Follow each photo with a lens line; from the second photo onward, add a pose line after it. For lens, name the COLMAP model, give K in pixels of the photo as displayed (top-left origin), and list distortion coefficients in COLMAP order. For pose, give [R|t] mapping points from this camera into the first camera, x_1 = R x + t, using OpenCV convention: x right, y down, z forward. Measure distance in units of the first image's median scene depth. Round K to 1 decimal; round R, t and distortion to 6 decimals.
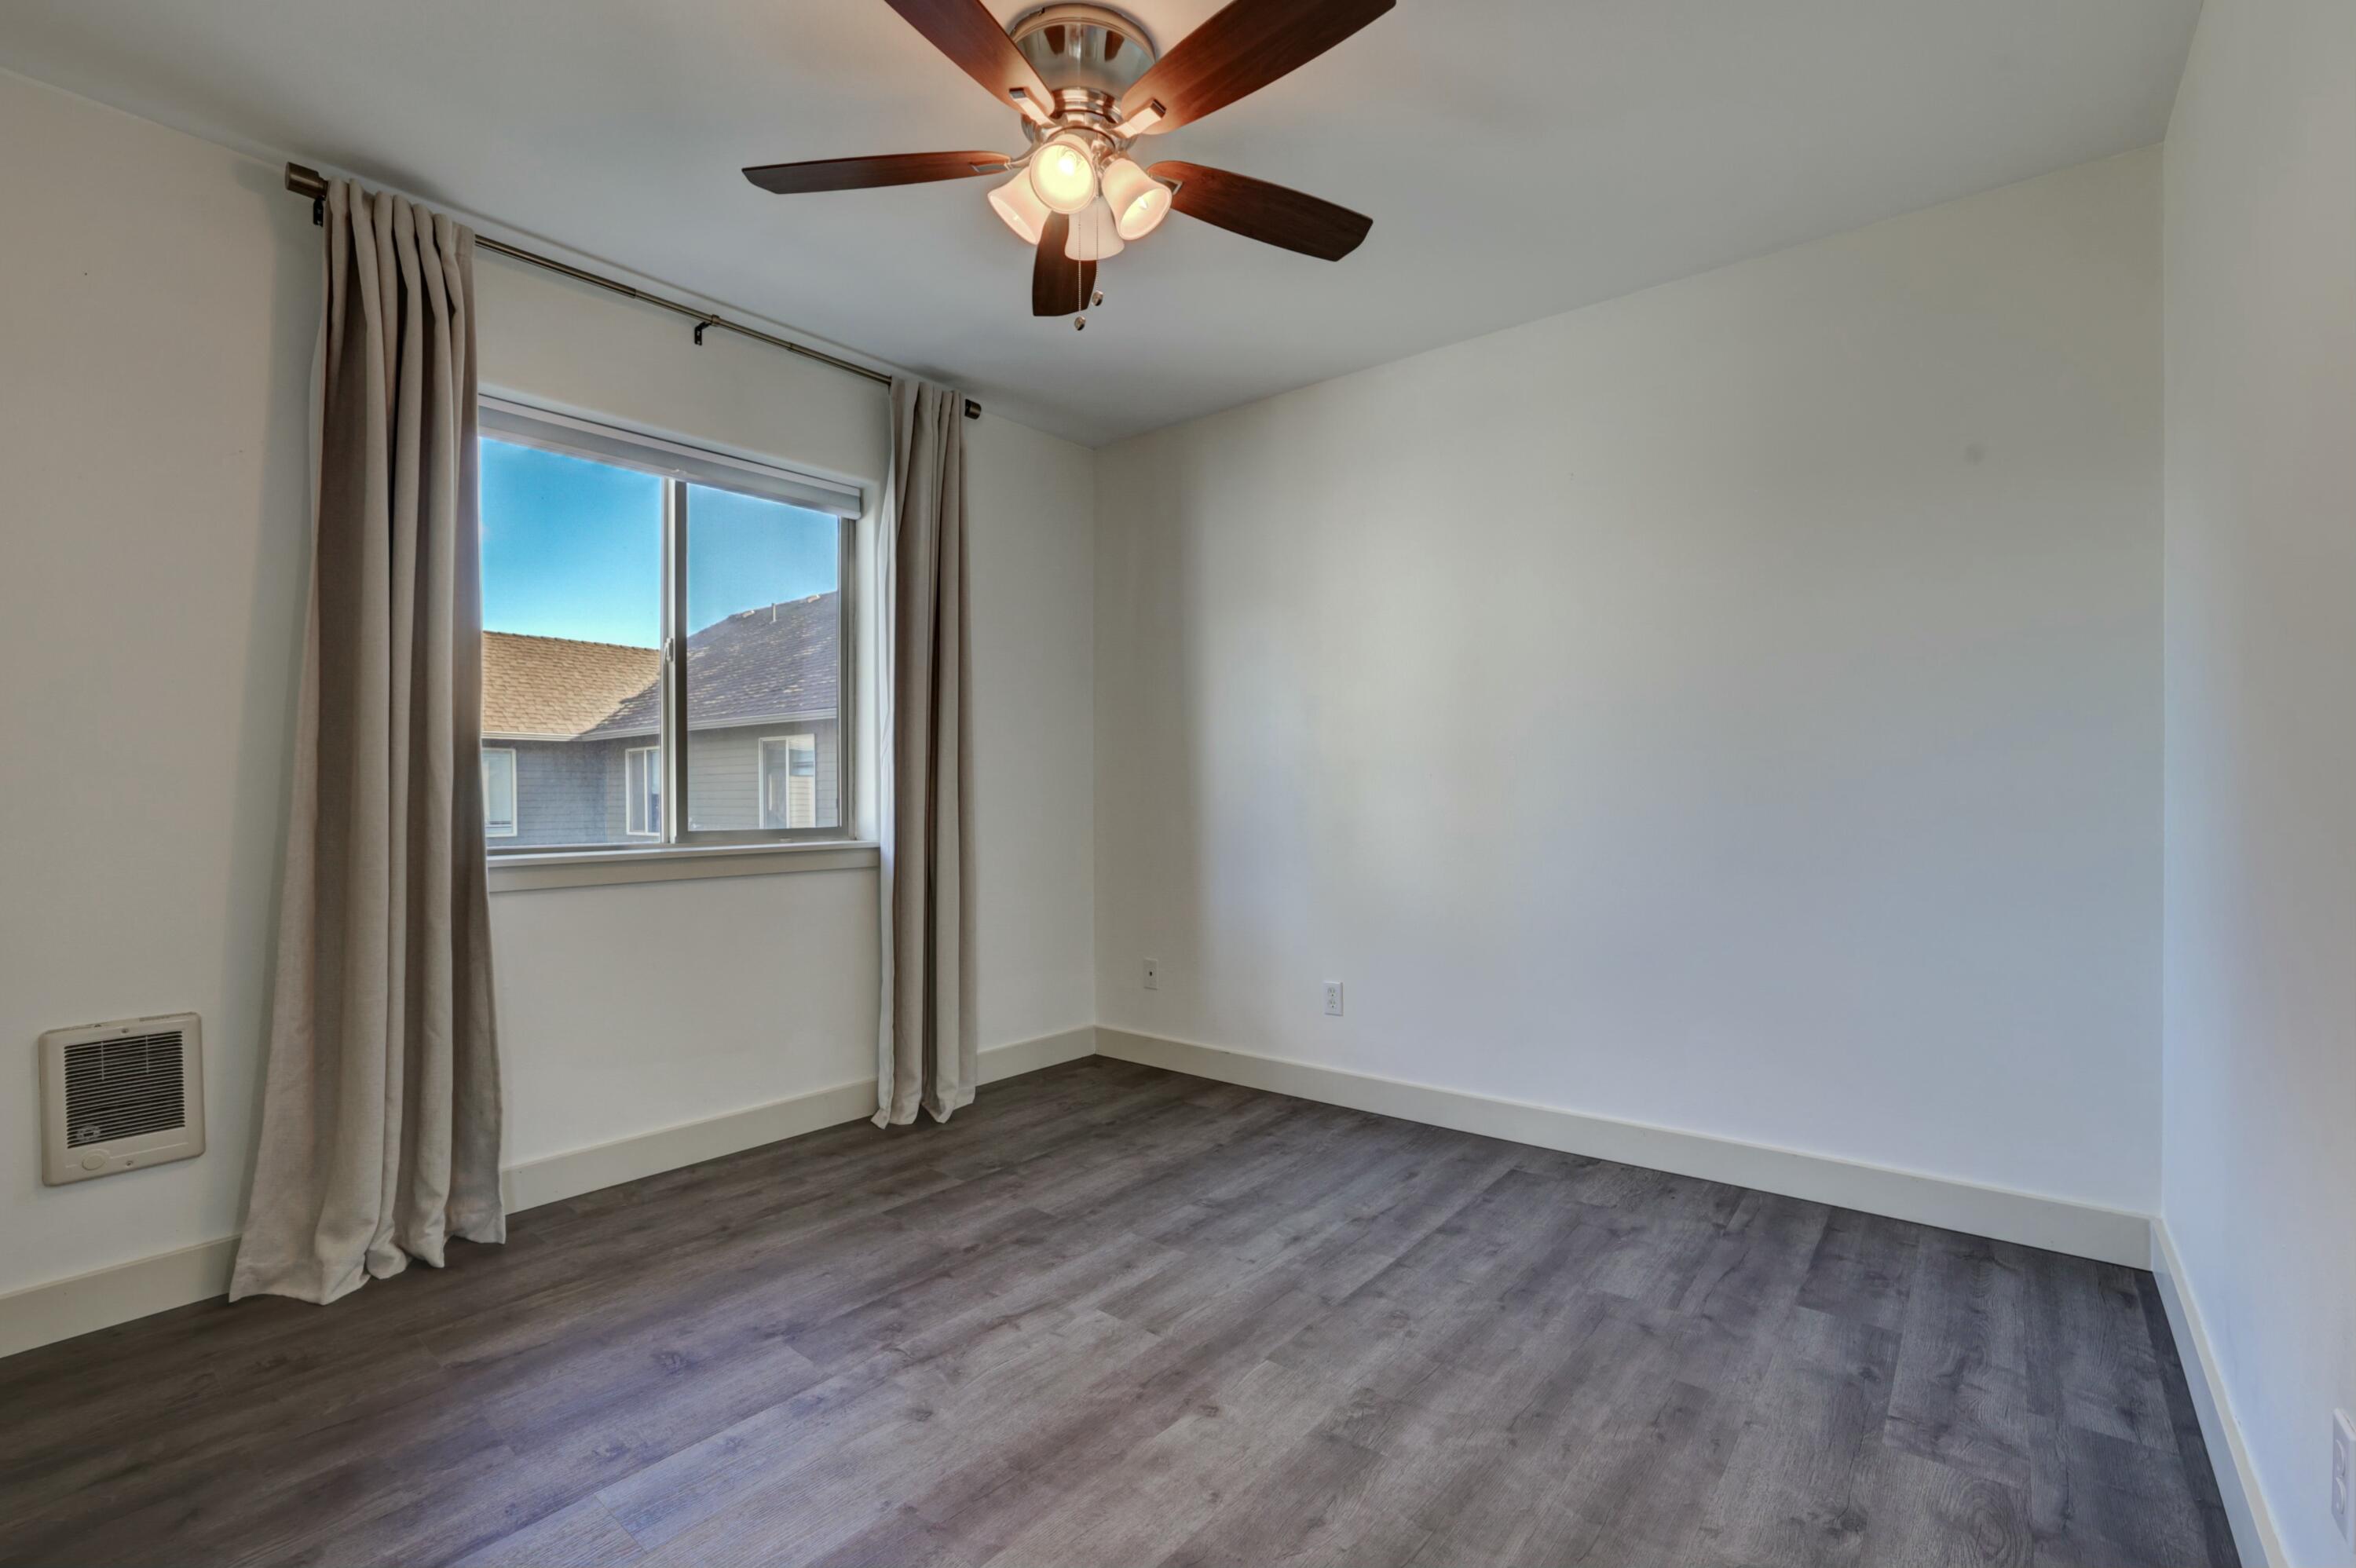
lens RADIAL K [[1025.5, 0, 1182.7], [0, 1025.5, 789.3], [0, 0, 1]] dist [-0.034838, 0.009363]
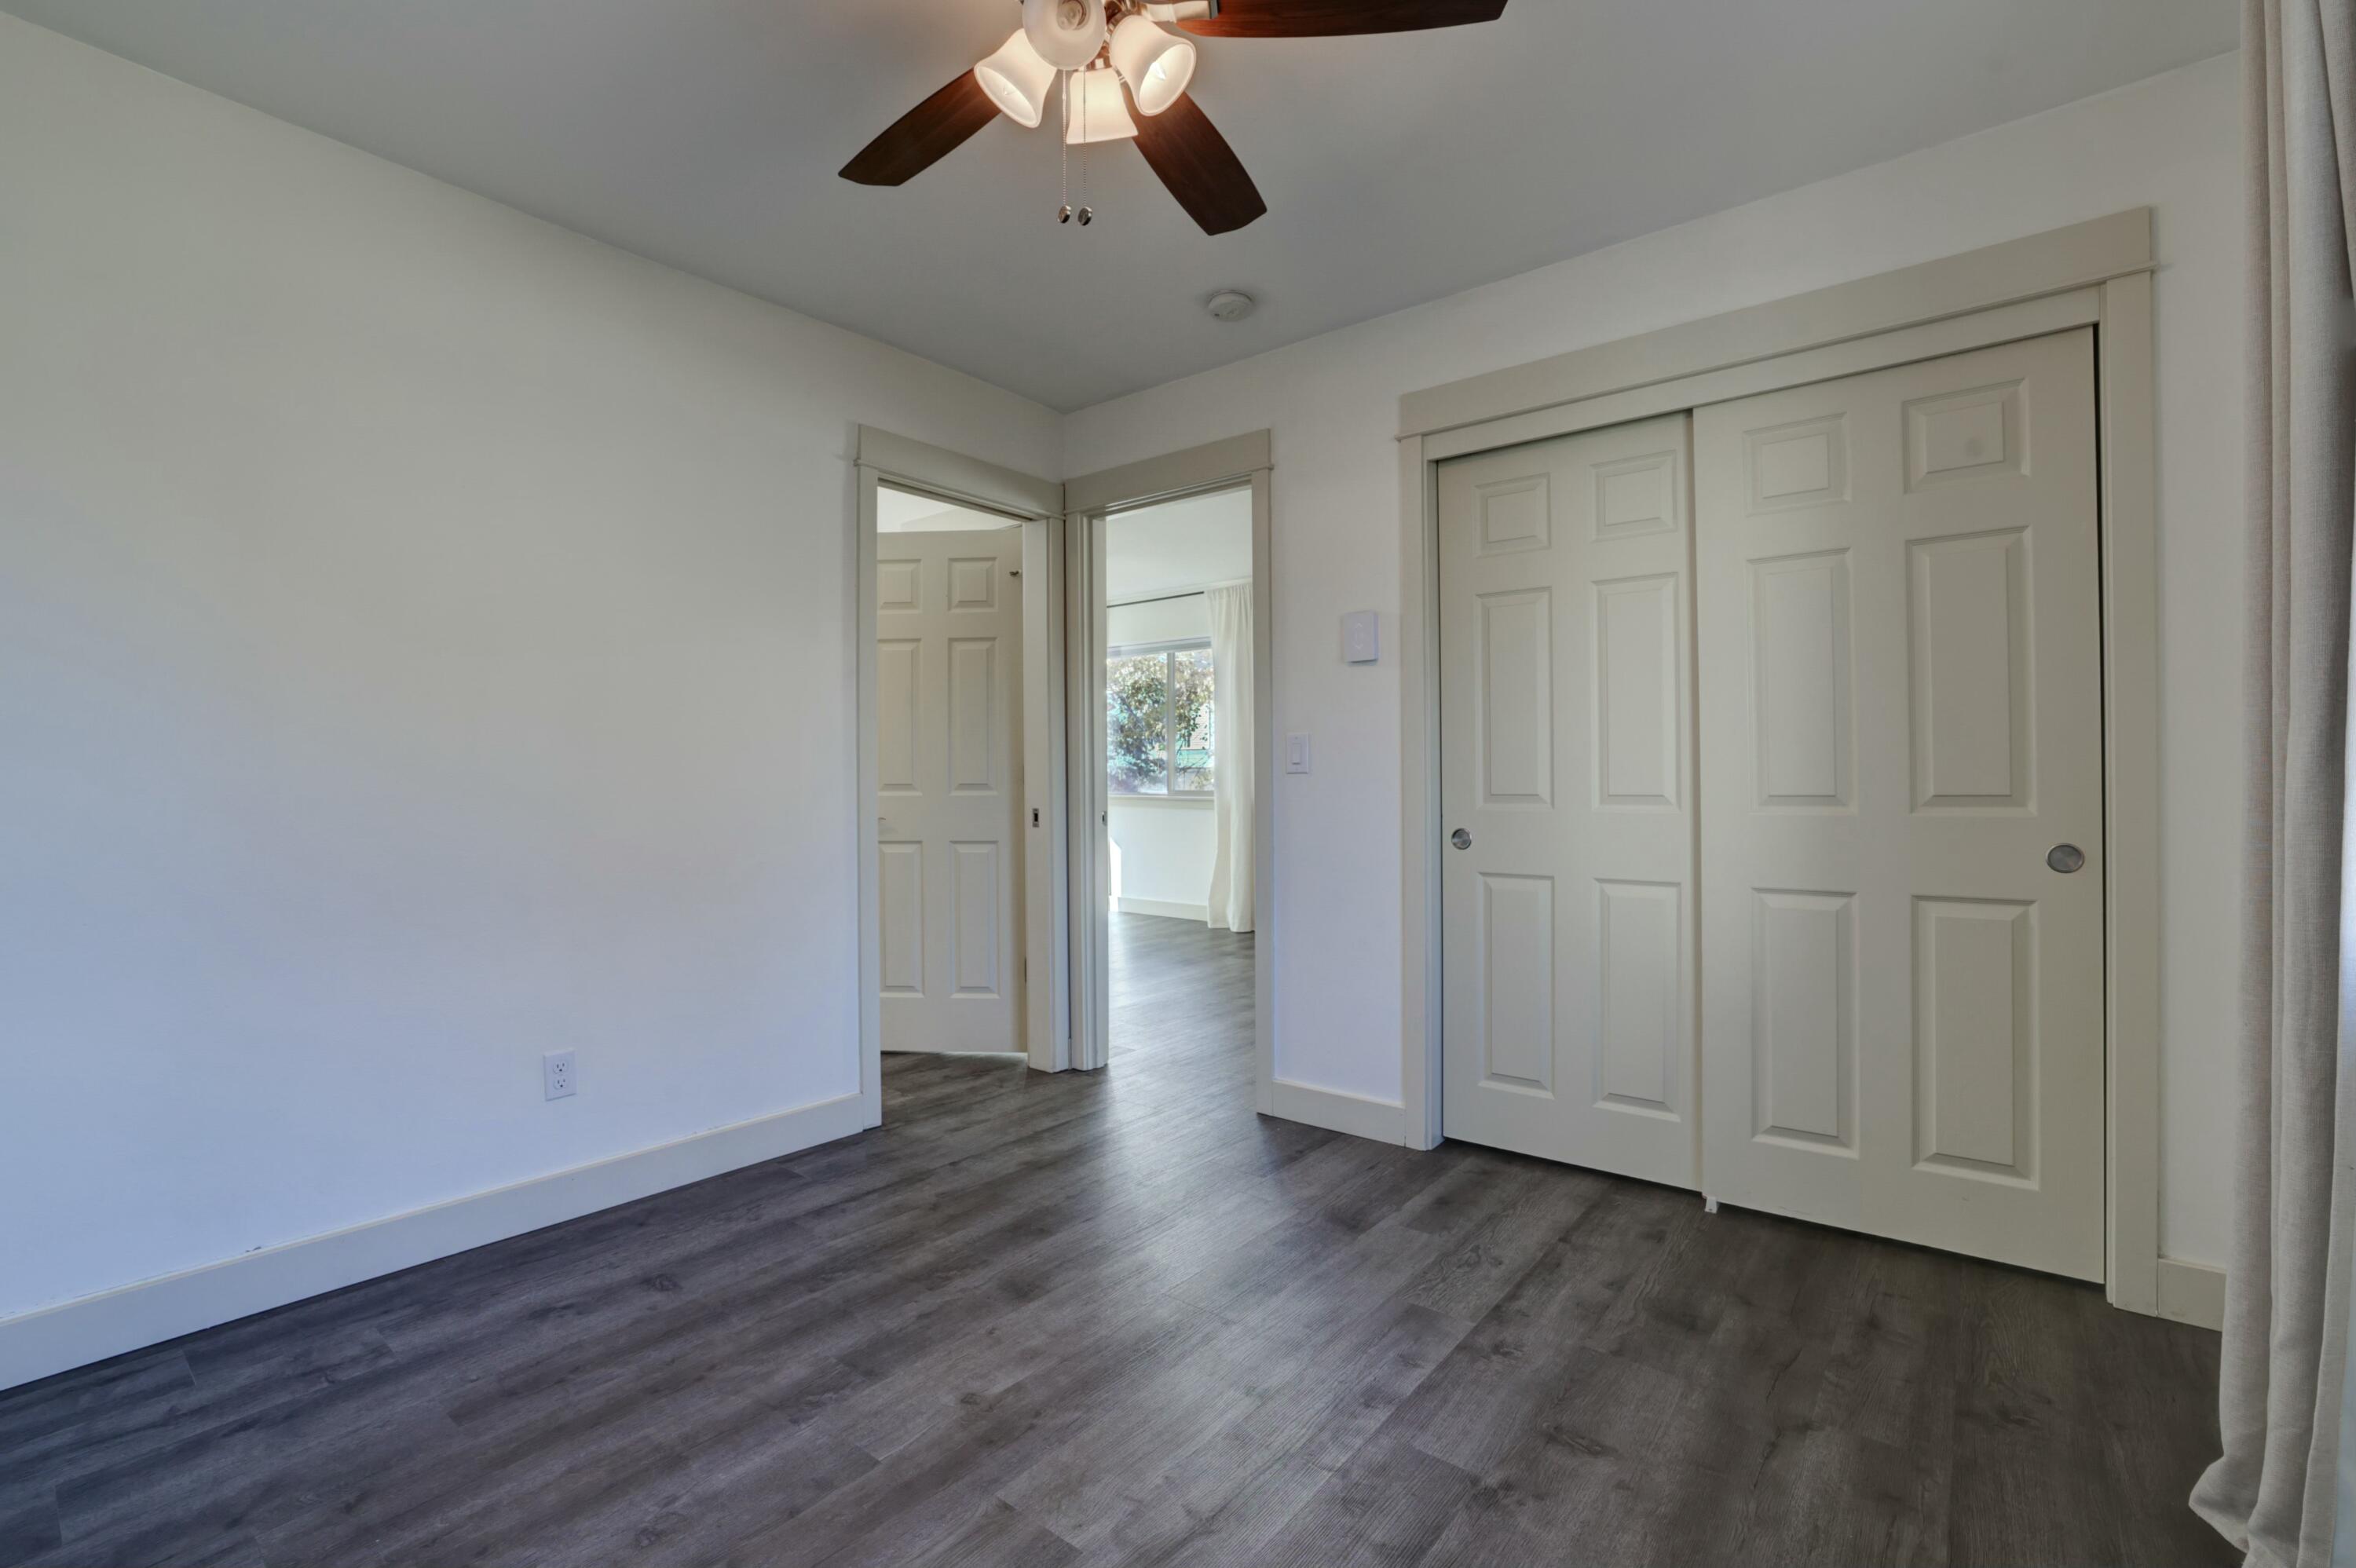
lens RADIAL K [[1025.5, 0, 1184.1], [0, 1025.5, 779.3], [0, 0, 1]] dist [-0.034838, 0.009363]
pose [[-0.999920, 0.010967, -0.006260, -0.185950], [0.010974, 0.999939, -0.001076, 0.001701], [0.006248, -0.001145, -0.999980, 2.006157]]
